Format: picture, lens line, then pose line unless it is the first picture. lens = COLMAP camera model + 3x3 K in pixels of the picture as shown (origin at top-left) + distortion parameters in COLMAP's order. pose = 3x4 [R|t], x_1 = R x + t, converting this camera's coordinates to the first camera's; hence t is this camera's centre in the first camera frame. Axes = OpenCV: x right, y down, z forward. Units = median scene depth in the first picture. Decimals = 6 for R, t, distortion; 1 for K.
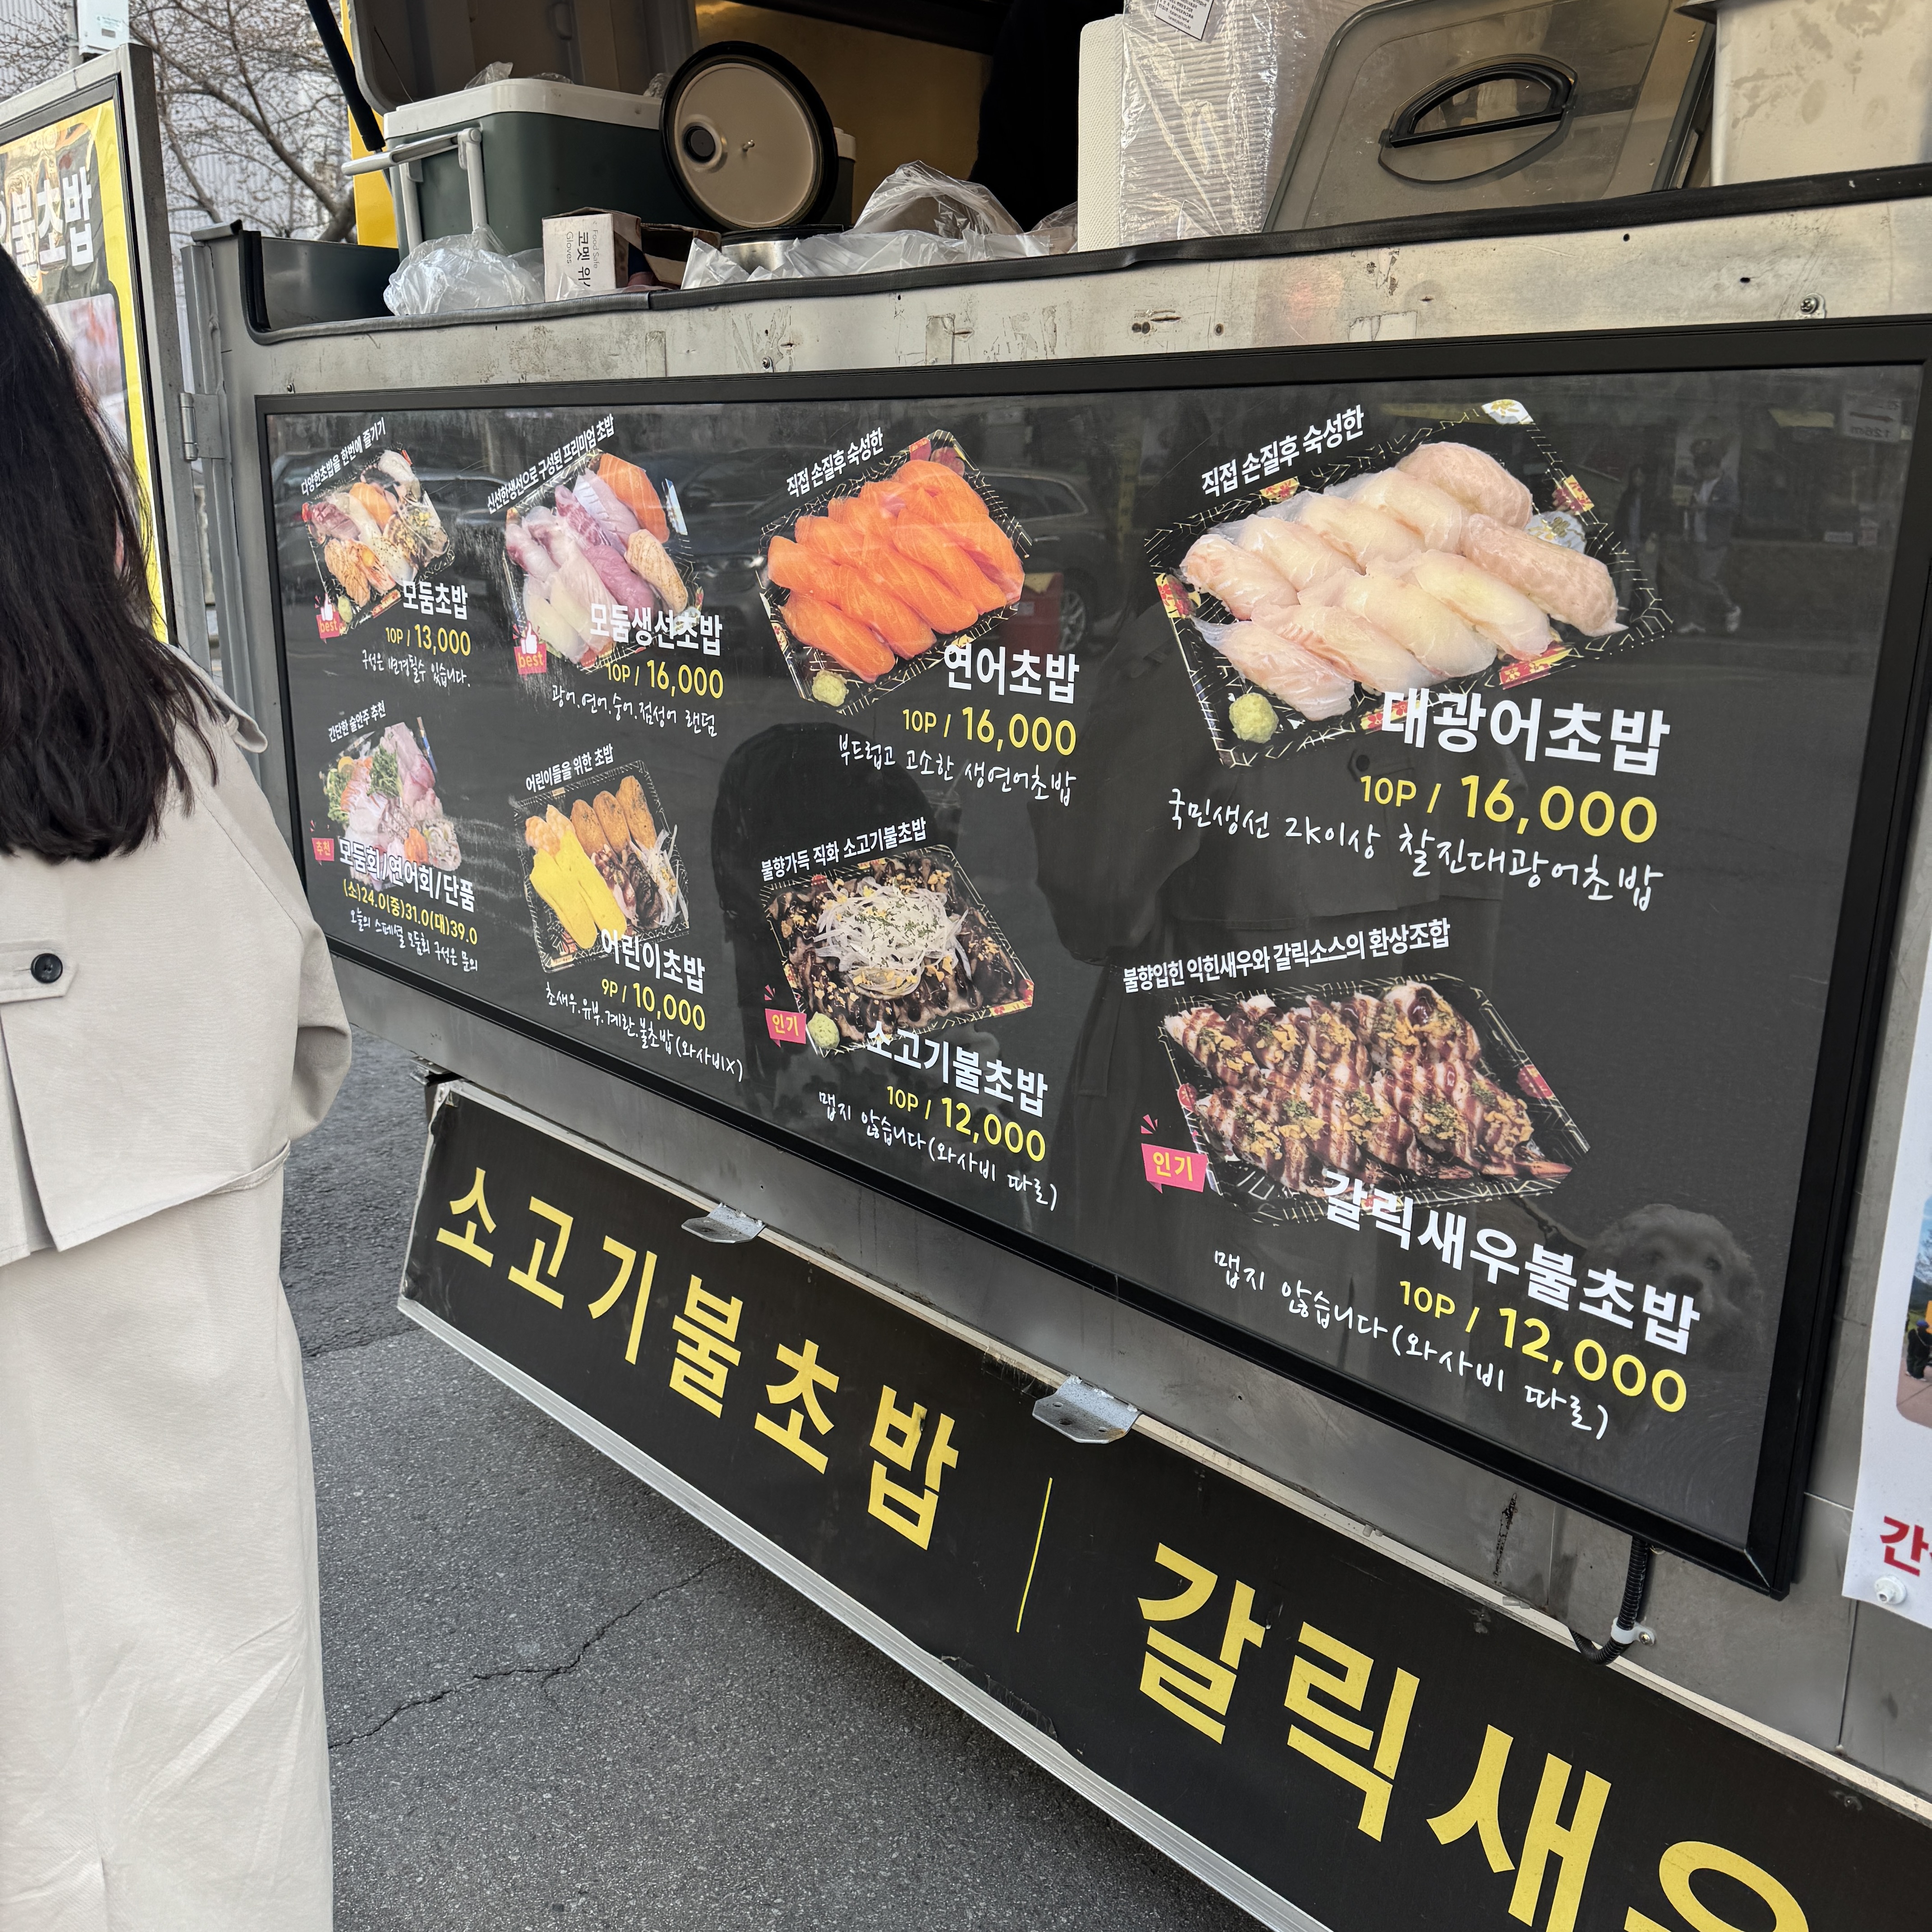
lens RADIAL K [[1854.9, 0, 962.3], [0, 1854.9, 955.8], [0, 0, 1]] dist [0.208608, -0.434460]
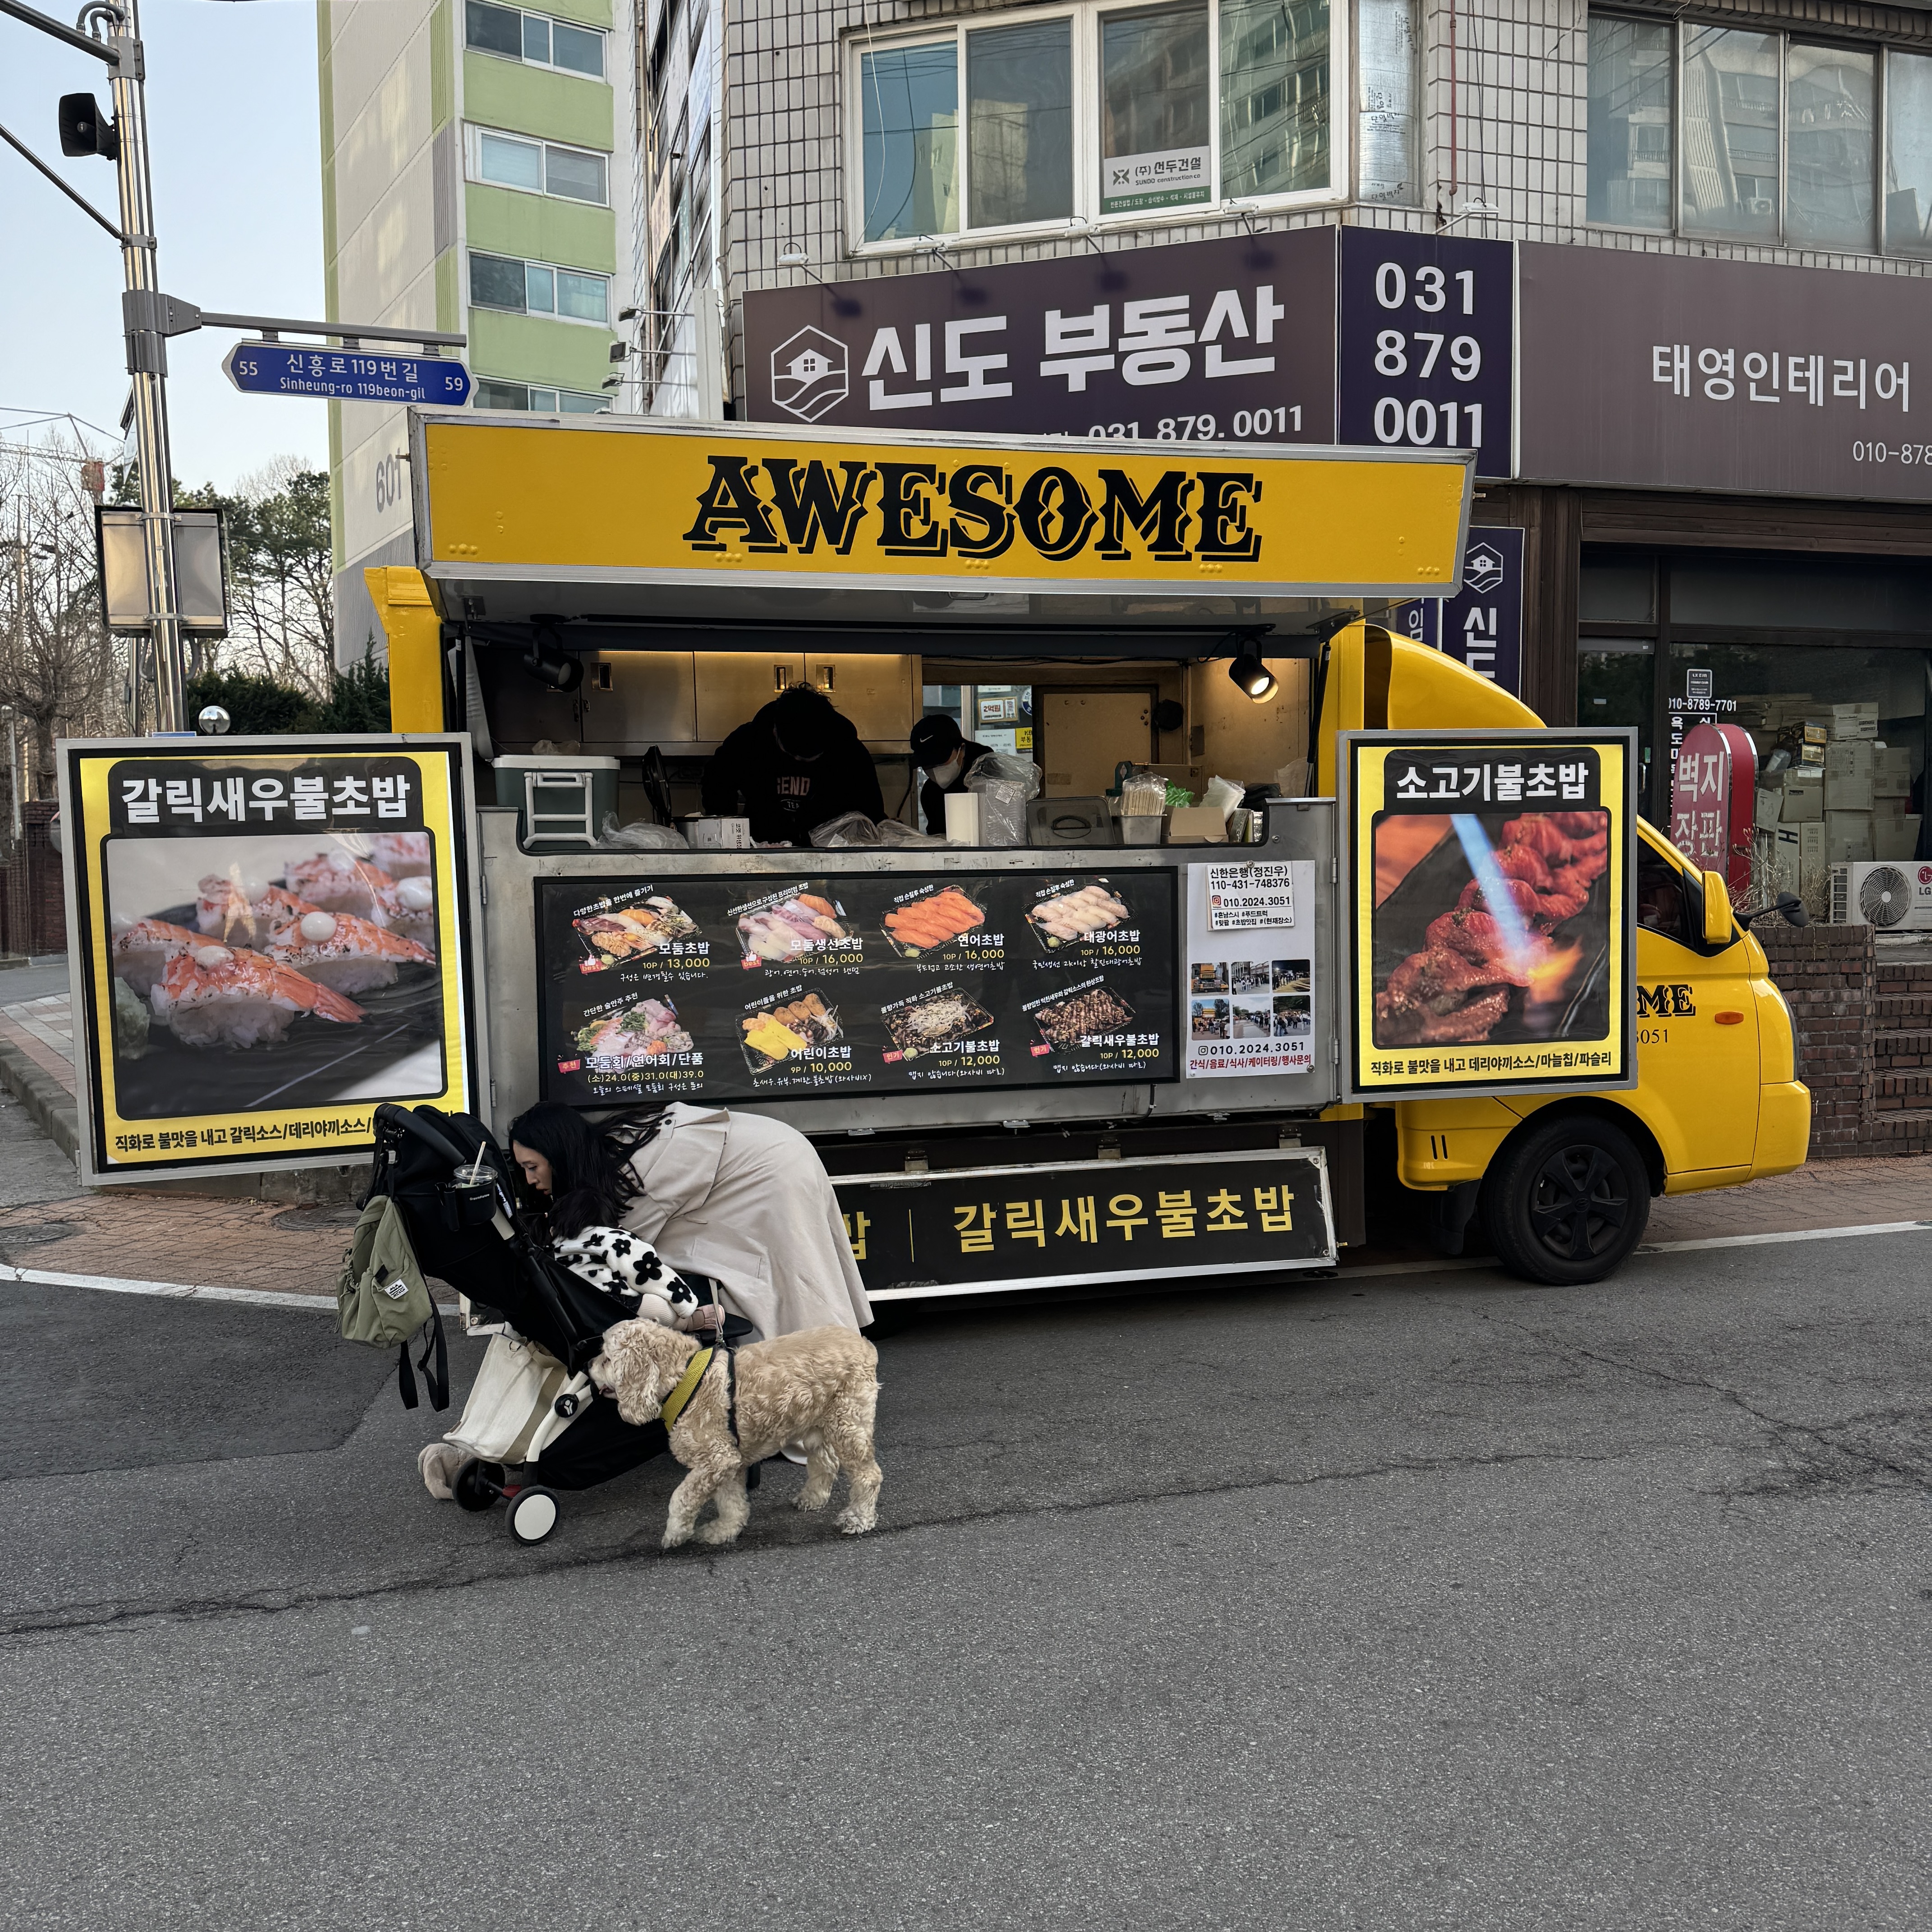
lens RADIAL K [[1854.9, 0, 962.3], [0, 1854.9, 955.8], [0, 0, 1]] dist [0.208608, -0.434460]
pose [[0.458108, -0.032433, 0.888304, -3.318317], [0.253444, 0.962619, -0.095558, 0.237766], [-0.851999, 0.268911, 0.449204, -0.719690]]
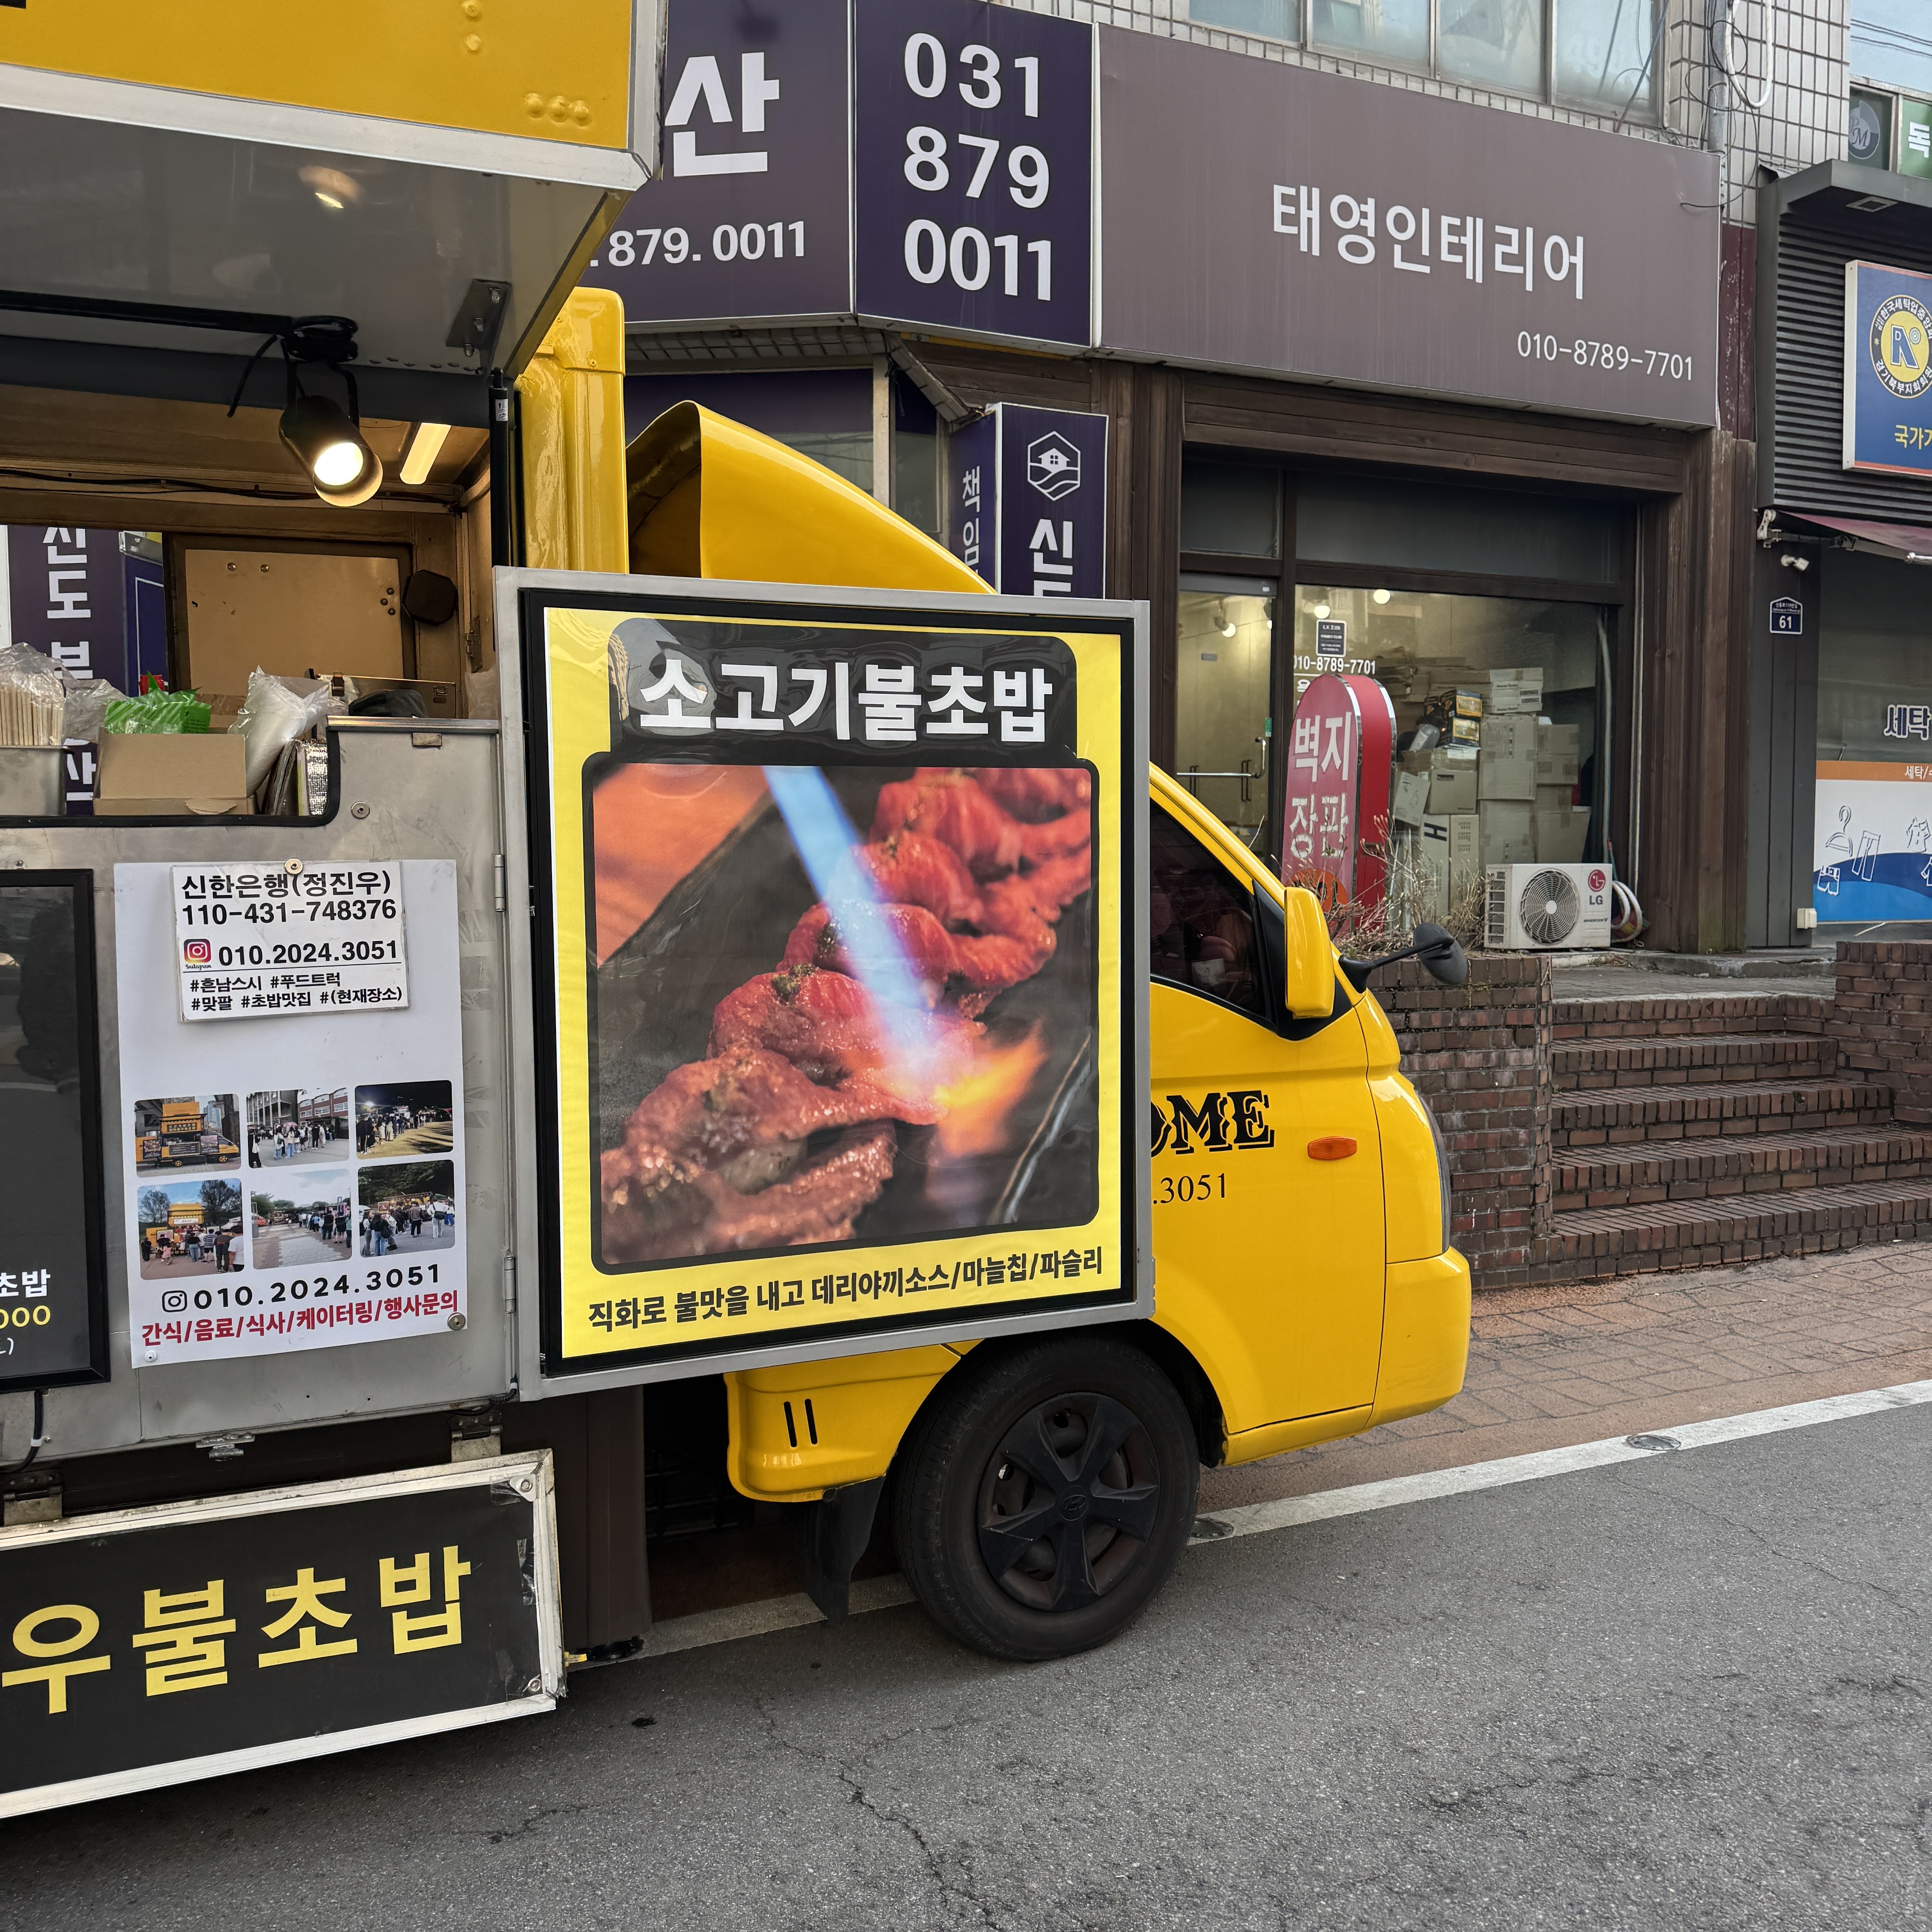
lens RADIAL K [[1854.9, 0, 962.3], [0, 1854.9, 955.8], [0, 0, 1]] dist [0.208608, -0.434460]
pose [[0.308868, -0.036501, 0.950404, -1.035230], [0.265168, 0.962946, -0.049193, 0.157320], [-0.913393, 0.267211, 0.307102, -0.593916]]
